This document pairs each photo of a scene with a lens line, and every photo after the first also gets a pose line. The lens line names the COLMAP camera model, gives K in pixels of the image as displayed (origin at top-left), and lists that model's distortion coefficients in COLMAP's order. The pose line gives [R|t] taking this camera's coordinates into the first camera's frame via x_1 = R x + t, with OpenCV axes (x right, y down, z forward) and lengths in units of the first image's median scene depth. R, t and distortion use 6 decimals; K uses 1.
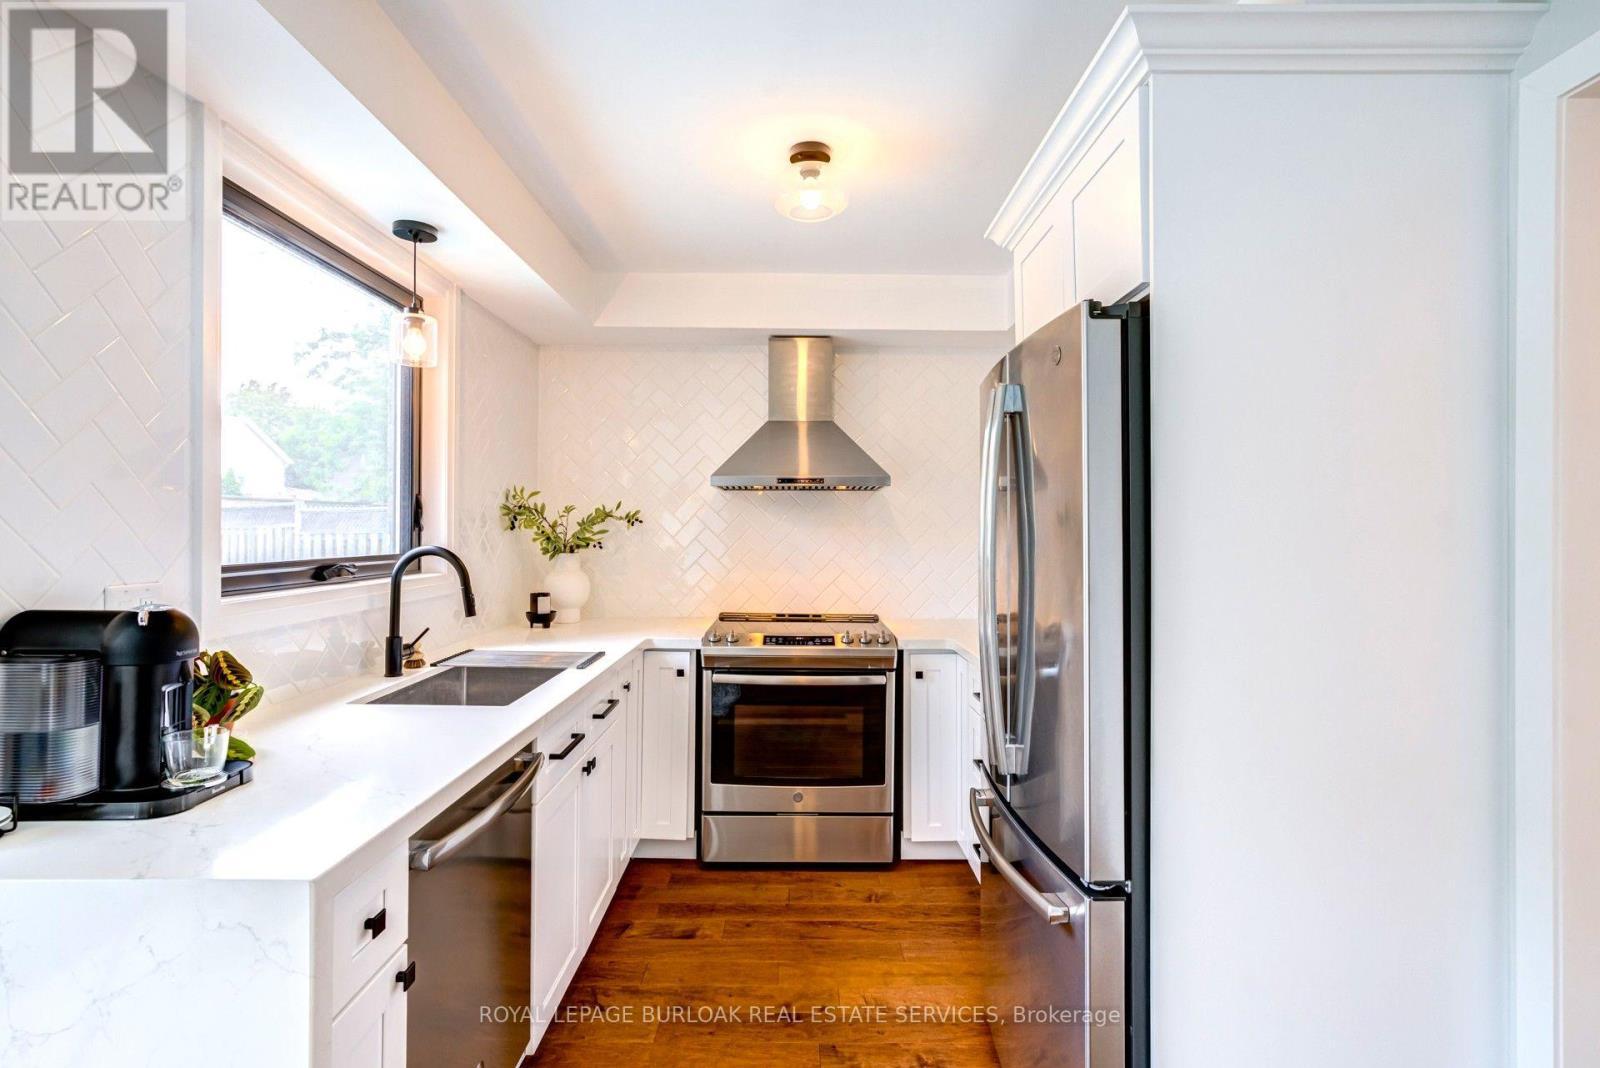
lens RADIAL K [[776.5, 0, 805.0], [0, 776.5, 522.0], [0, 0, 1]] dist [-0.053871, 0.027351]
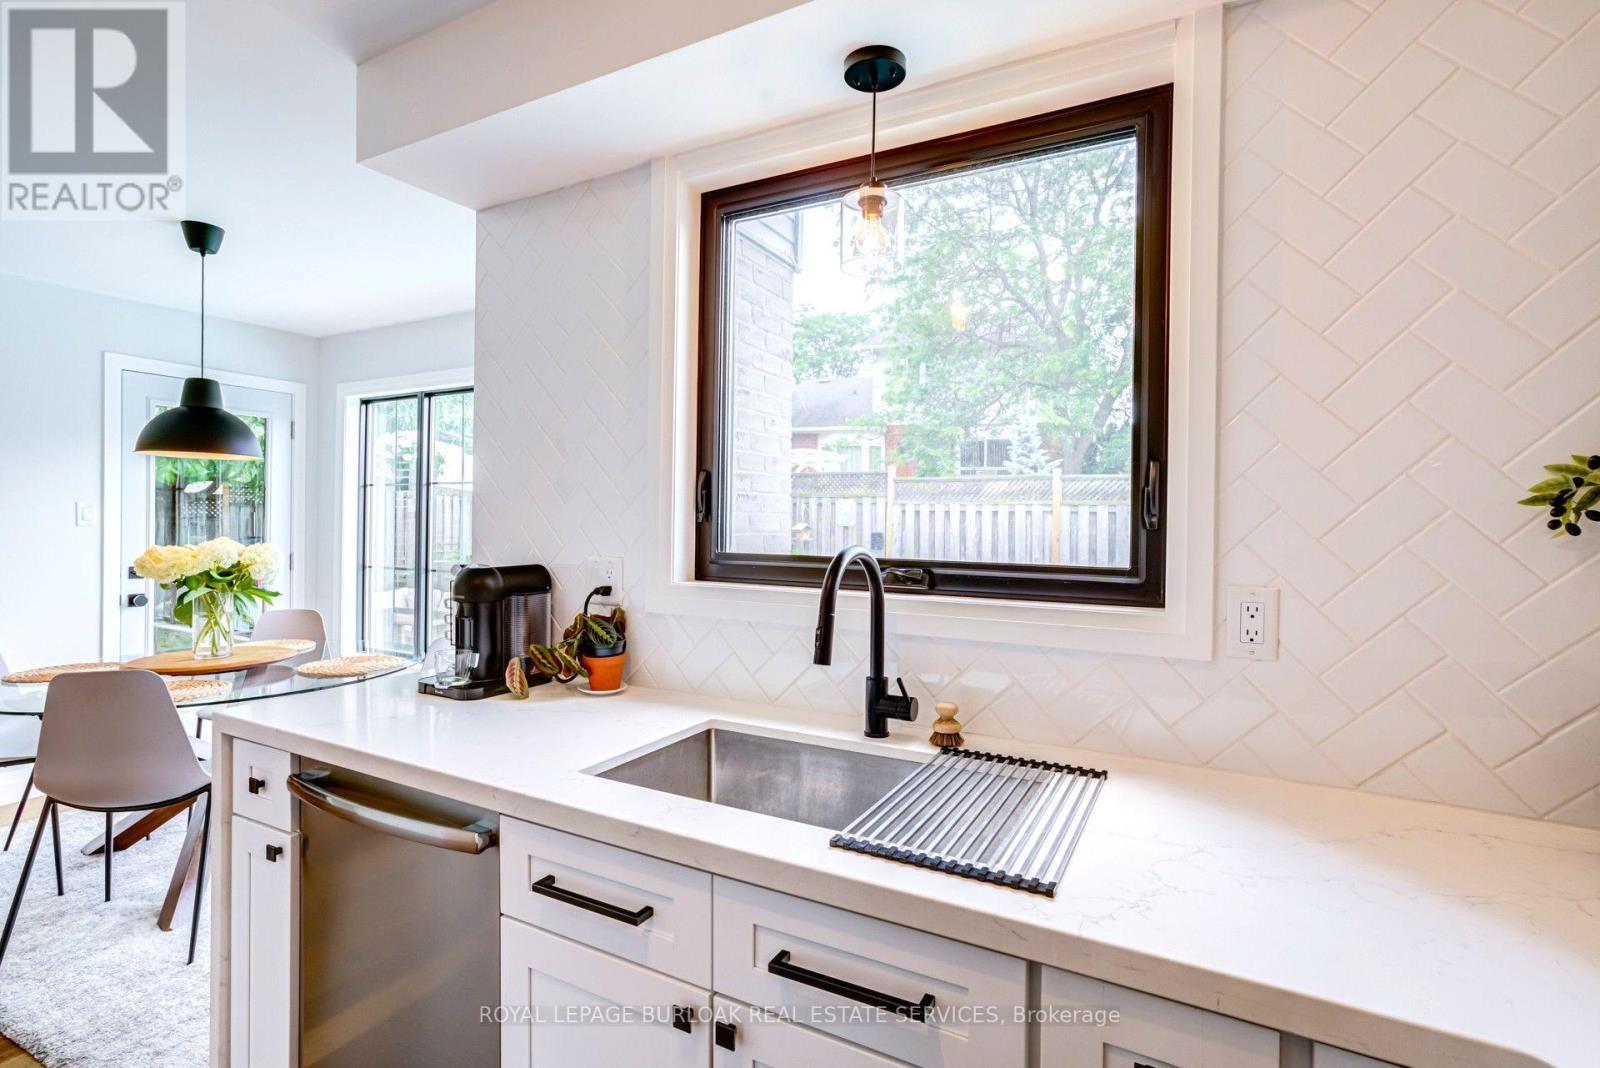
lens RADIAL K [[776.5, 0, 805.0], [0, 776.5, 522.0], [0, 0, 1]] dist [-0.053871, 0.027351]
pose [[-0.488728, -0.004214, -0.872426, 0.078526], [-0.007519, 0.999972, -0.000618, 0.009290], [0.872404, 0.006258, -0.488746, 1.079557]]
